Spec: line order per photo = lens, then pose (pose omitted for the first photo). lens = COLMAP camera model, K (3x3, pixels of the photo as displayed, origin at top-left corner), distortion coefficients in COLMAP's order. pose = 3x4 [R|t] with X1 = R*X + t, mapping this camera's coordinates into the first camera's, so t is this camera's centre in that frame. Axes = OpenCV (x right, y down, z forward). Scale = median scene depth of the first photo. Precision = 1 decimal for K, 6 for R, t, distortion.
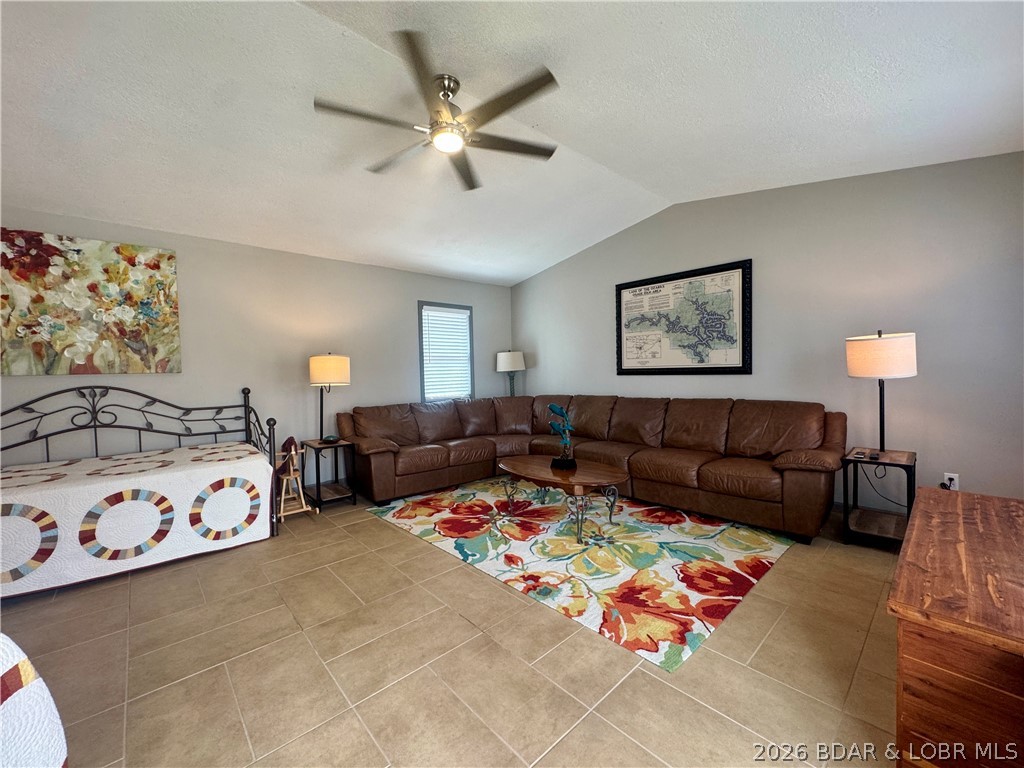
lens RADIAL K [[409.7, 0, 507.4], [0, 409.7, 381.8], [0, 0, 1]] dist [-0.005538, 0.001312]
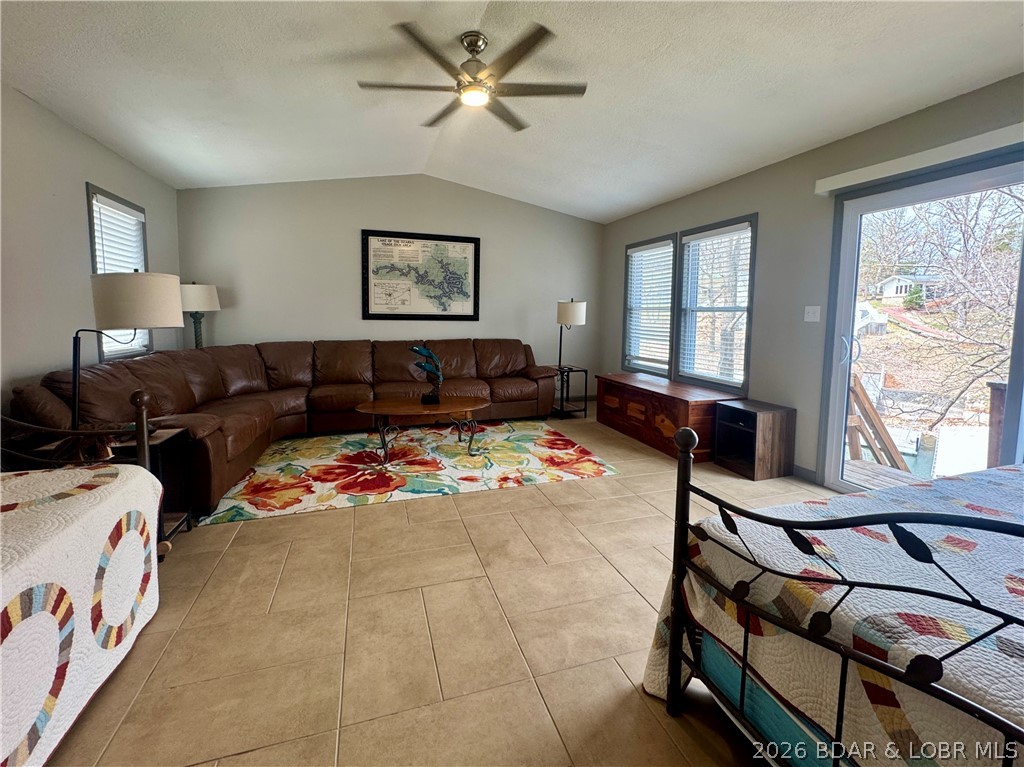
lens RADIAL K [[442.2, 0, 516.7], [0, 442.2, 351.8], [0, 0, 1]] dist [-0.003738, 0.000794]
pose [[0.402930, -0.050121, 0.913857, -0.768458], [0.000255, 0.998505, 0.054651, 0.004758], [-0.915231, -0.021788, 0.402341, 0.276525]]
